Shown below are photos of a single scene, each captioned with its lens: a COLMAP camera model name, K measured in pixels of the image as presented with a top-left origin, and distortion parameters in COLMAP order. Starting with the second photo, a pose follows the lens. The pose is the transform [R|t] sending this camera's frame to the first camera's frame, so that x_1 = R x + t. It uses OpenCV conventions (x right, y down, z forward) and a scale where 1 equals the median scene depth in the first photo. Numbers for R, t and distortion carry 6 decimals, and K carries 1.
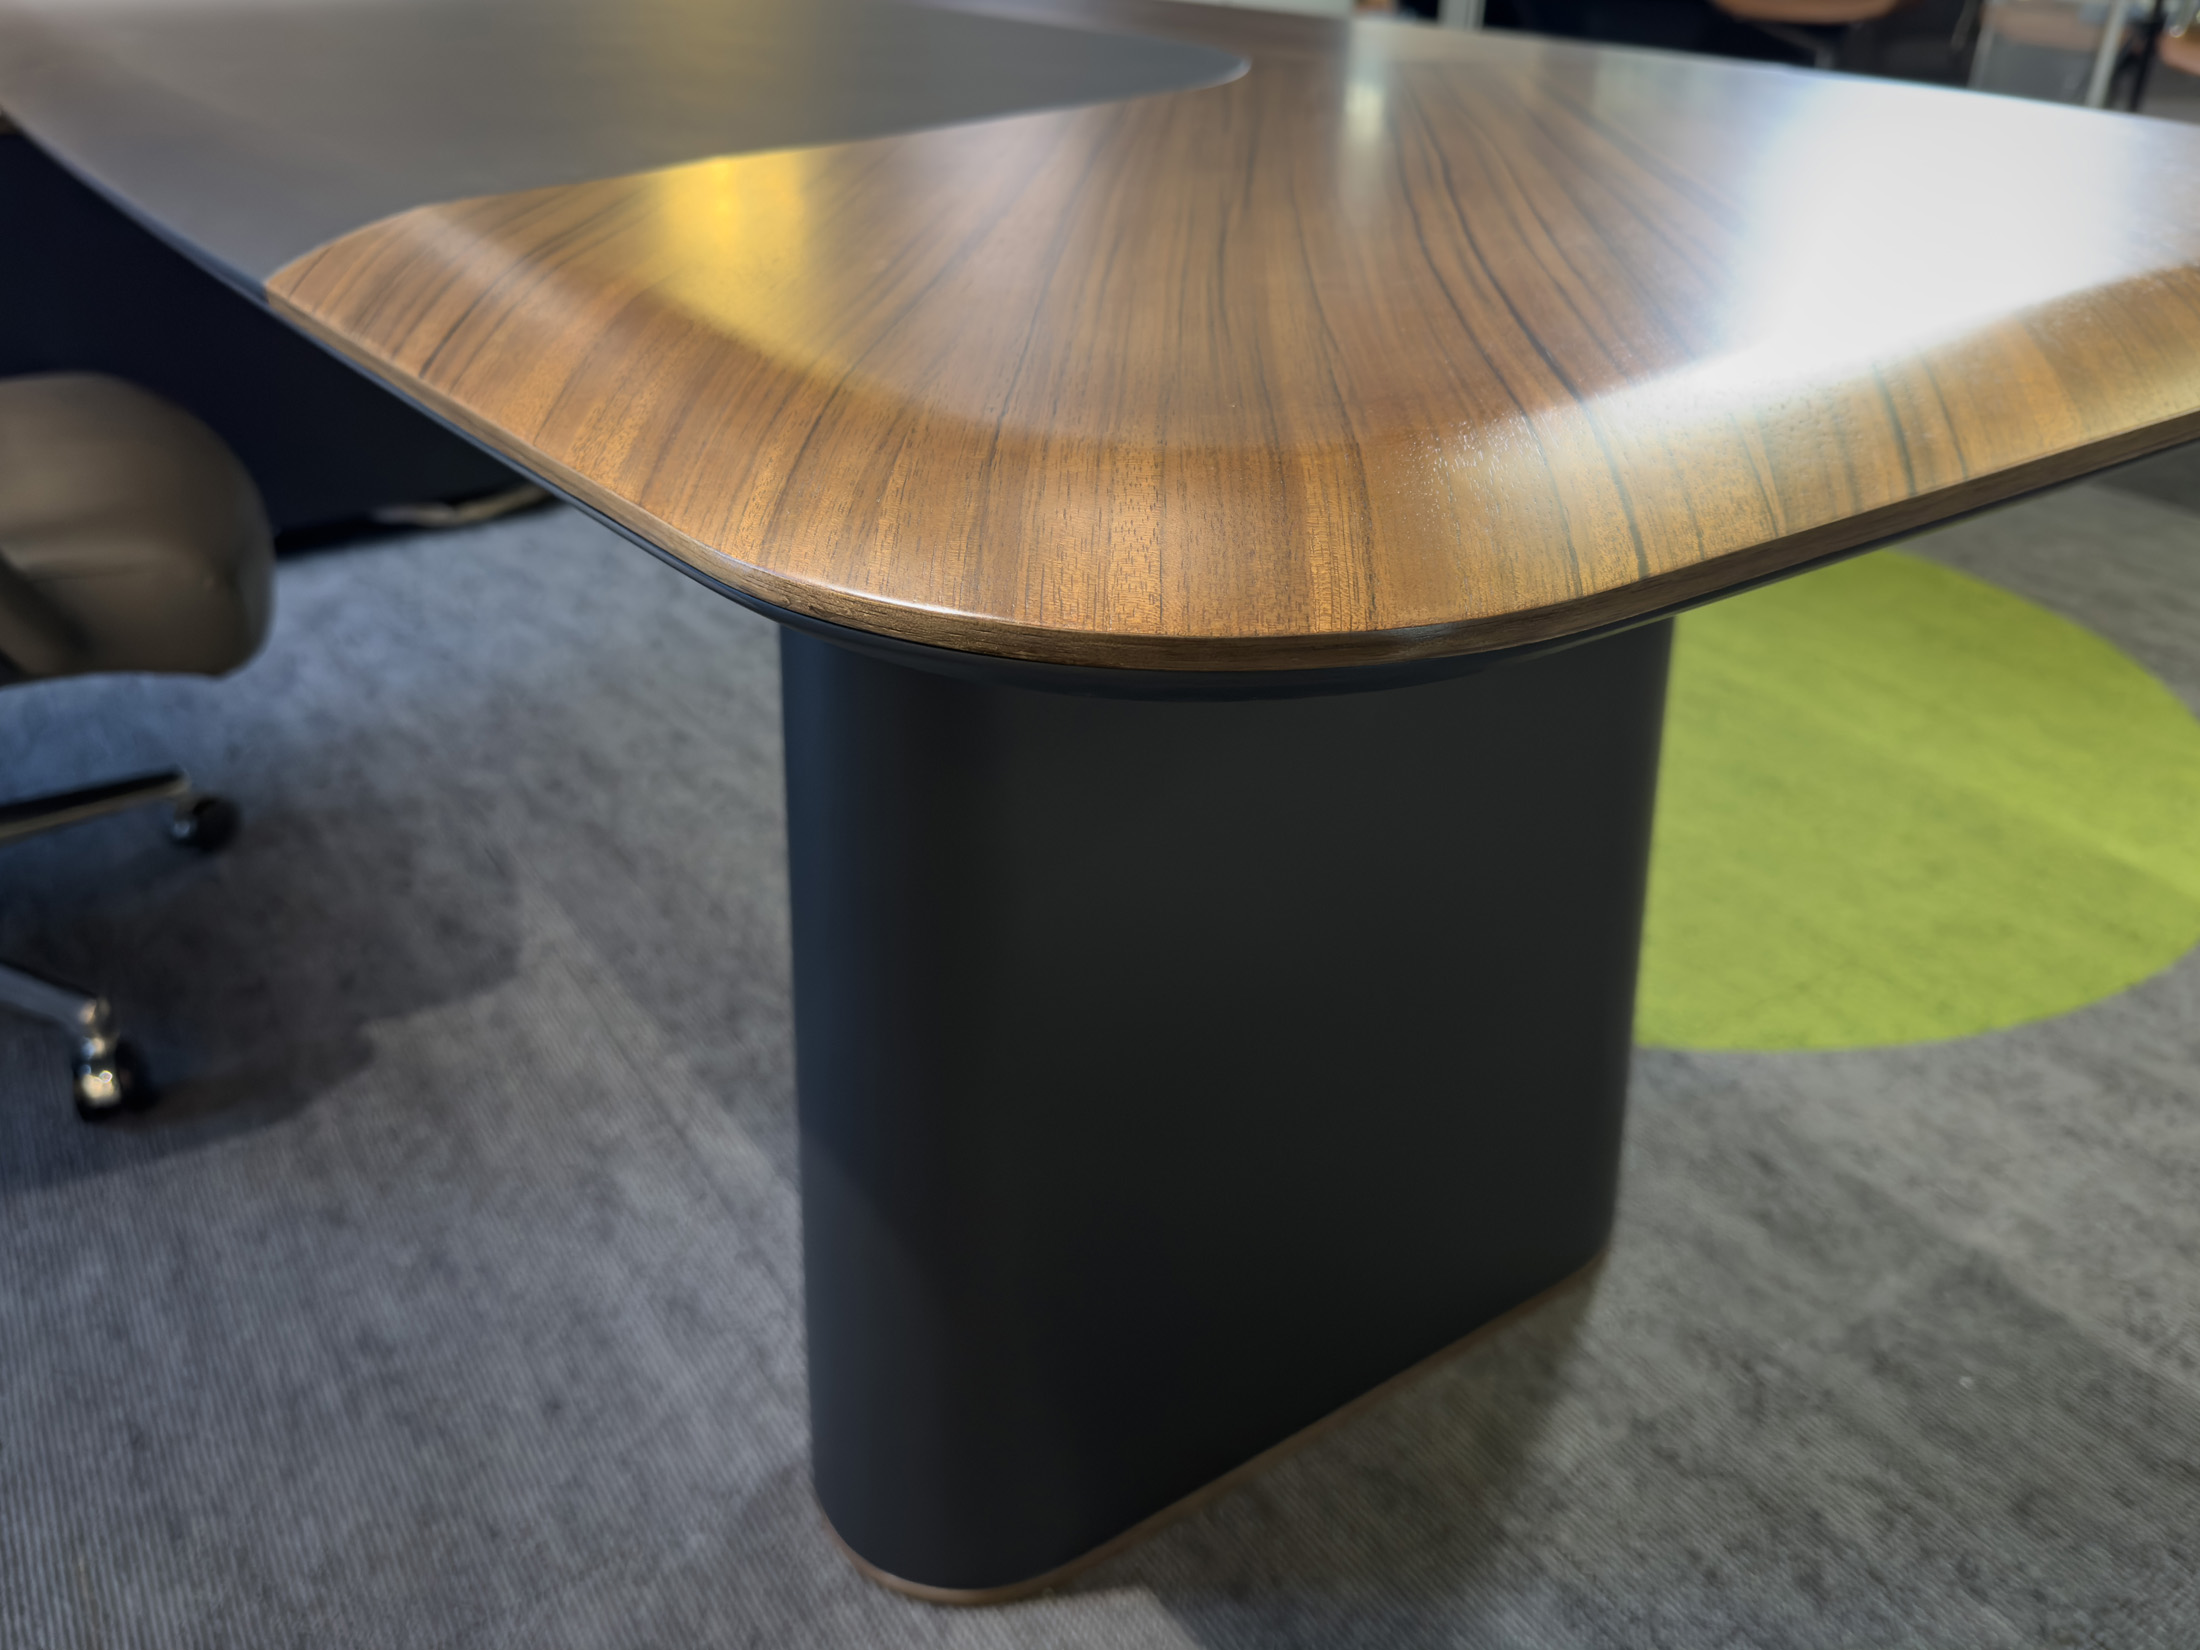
lens RADIAL K [[1731.2, 0, 1103.4], [0, 1731.2, 825.0], [0, 0, 1]] dist [-0.008433, -0.005411]
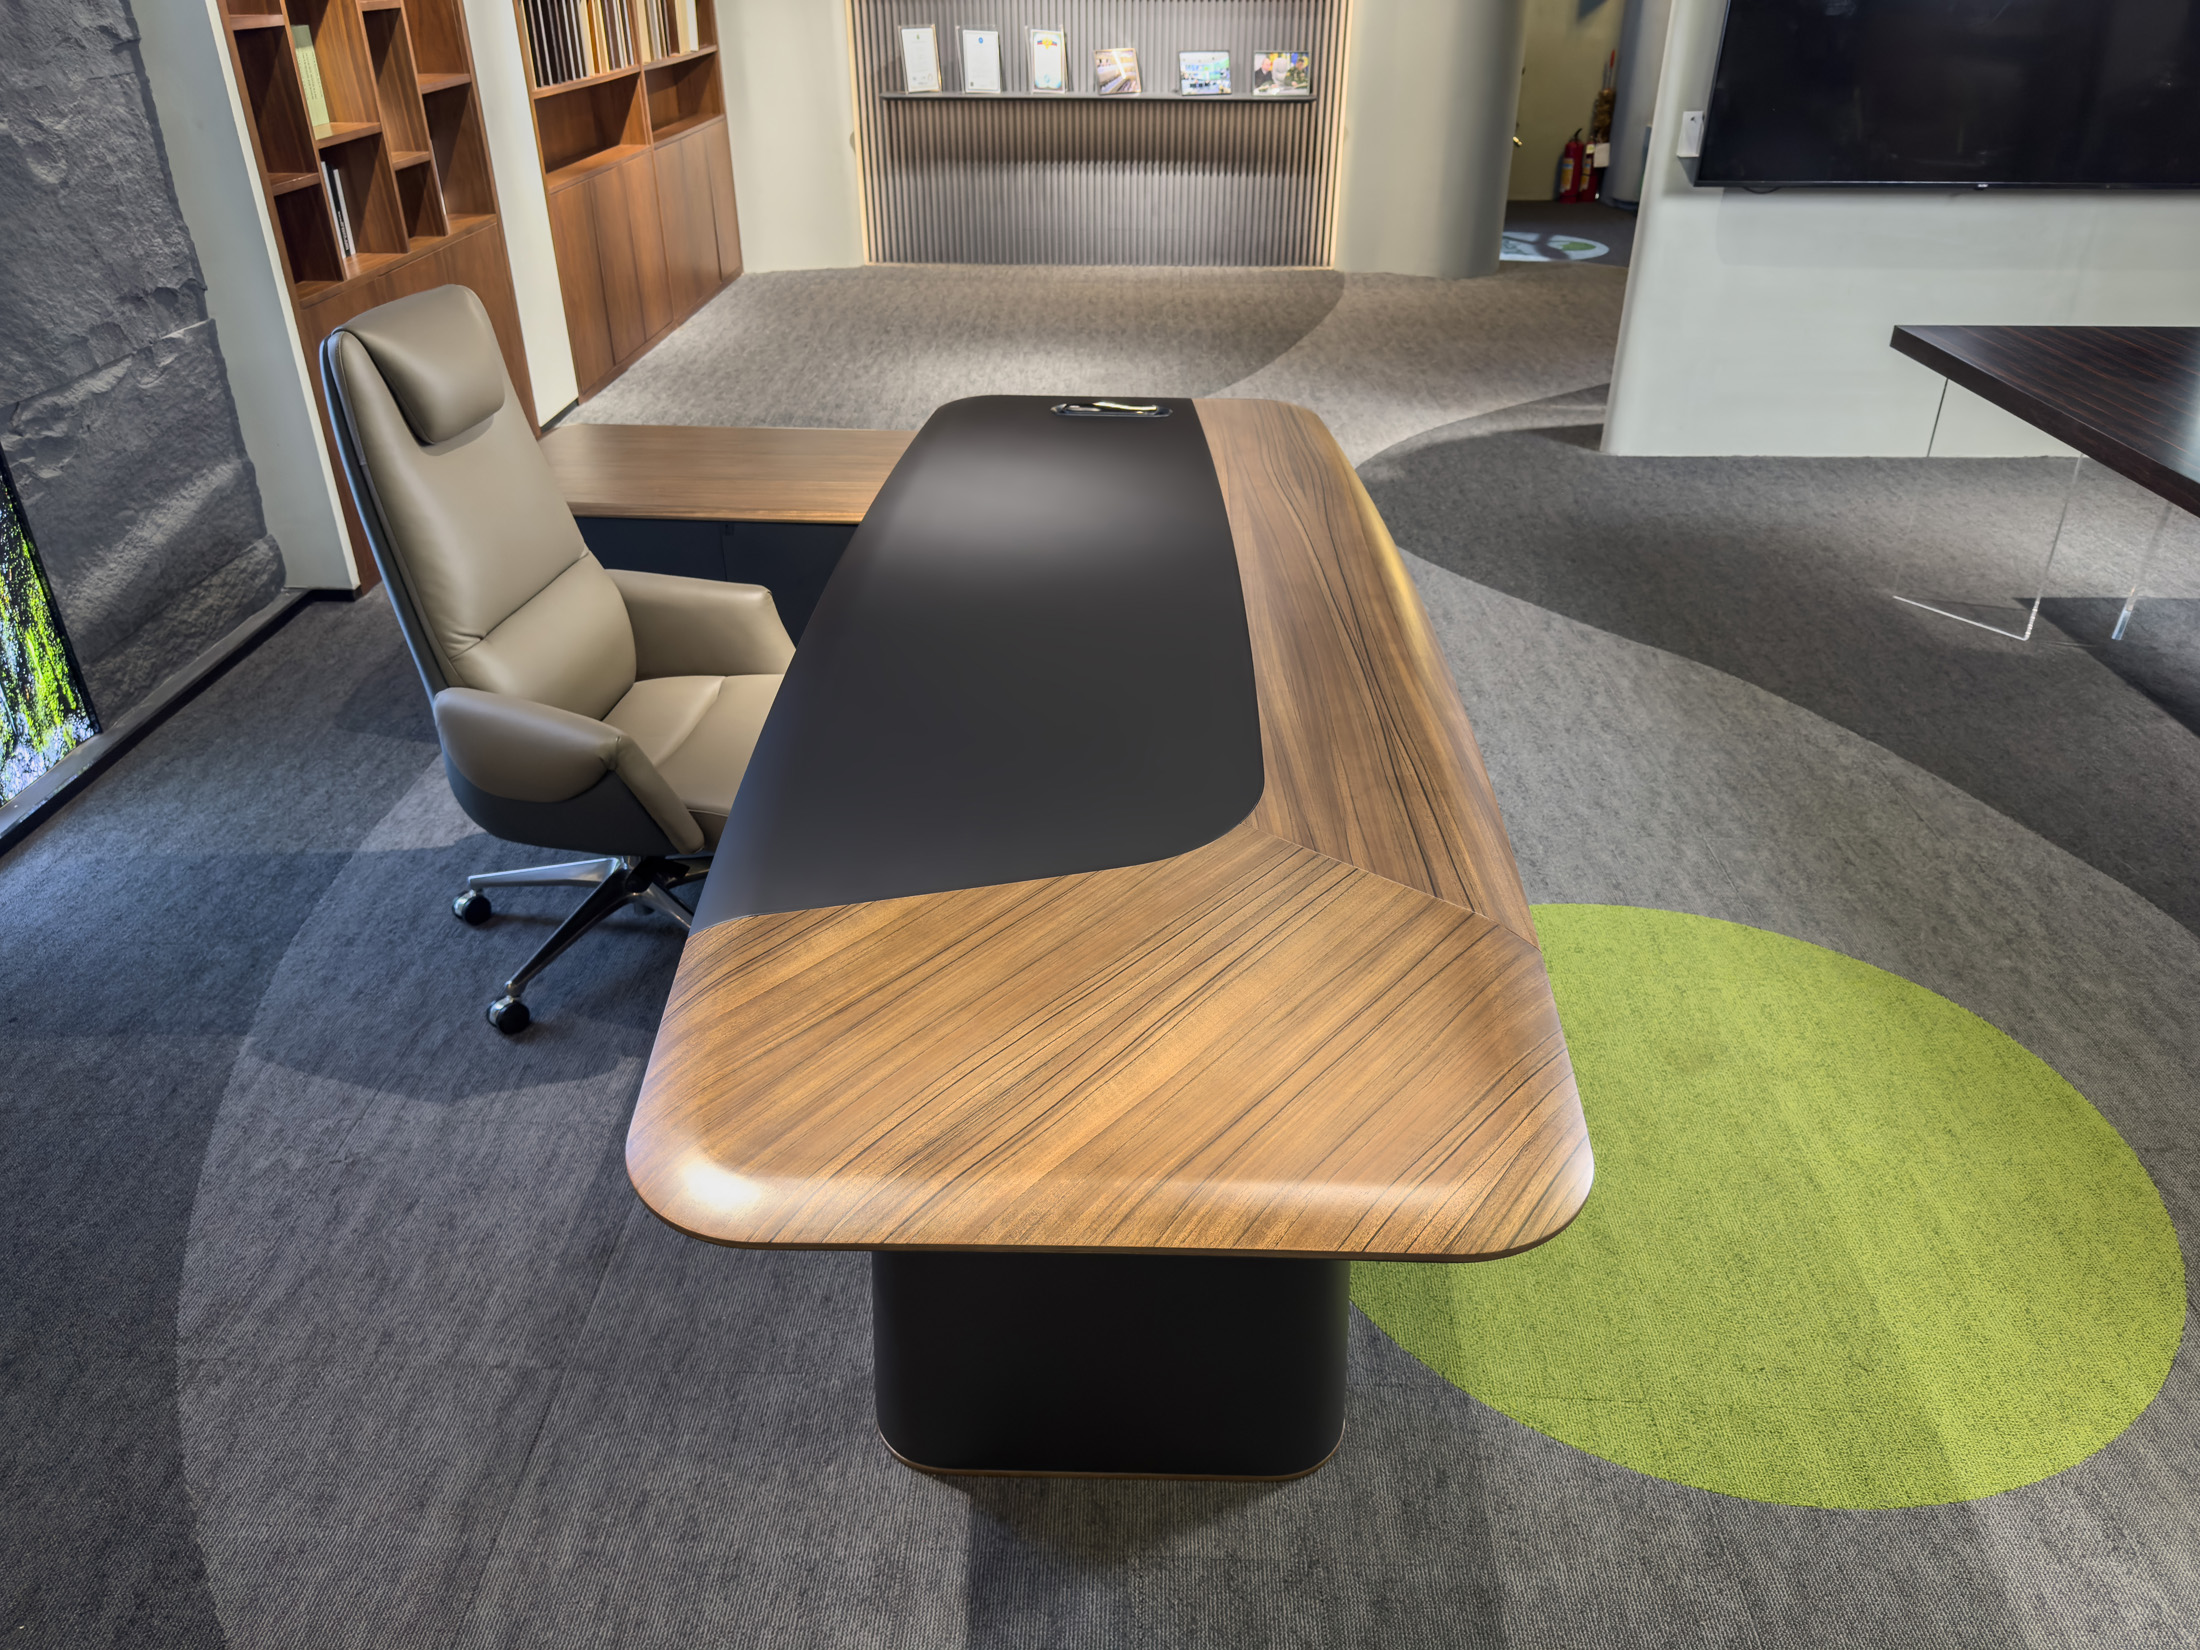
lens RADIAL K [[1572.3, 0, 1112.8], [0, 1572.3, 829.7], [0, 0, 1]] dist [0.002068, -0.005429]
pose [[0.819618, 0.292561, -0.492580, 0.728255], [-0.289762, 0.953396, 0.084113, -0.468150], [0.494231, 0.073791, 0.866193, -0.562268]]
